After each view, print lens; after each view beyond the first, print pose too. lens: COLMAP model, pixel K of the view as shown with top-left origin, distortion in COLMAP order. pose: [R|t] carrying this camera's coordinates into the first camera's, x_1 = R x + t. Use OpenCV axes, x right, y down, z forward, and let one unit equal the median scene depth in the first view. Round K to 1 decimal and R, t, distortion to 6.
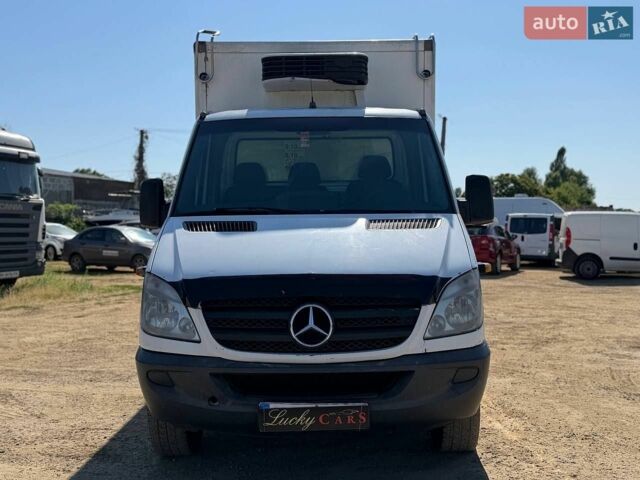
lens RADIAL K [[678.3, 0, 320.0], [0, 678.3, 240.0], [0, 0, 1]] dist [0.125522, -0.014588]
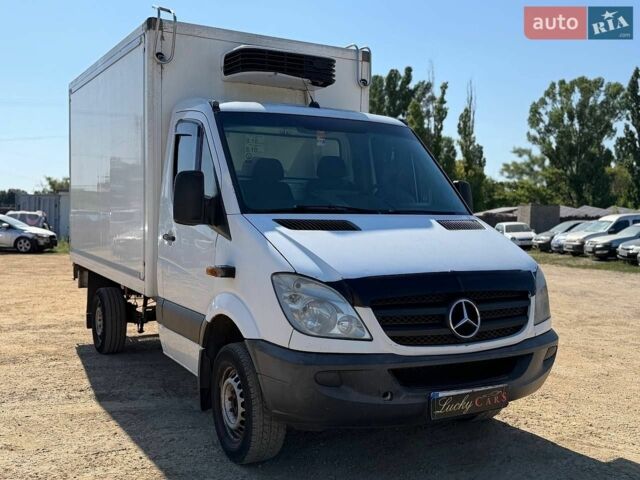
lens RADIAL K [[678.3, 0, 320.0], [0, 678.3, 240.0], [0, 0, 1]] dist [0.125522, -0.014588]
pose [[0.876114, 0.000873, 0.482103, -0.736064], [-0.008873, 0.999858, 0.014314, -0.014462], [-0.482022, -0.016818, 0.875998, 0.145489]]
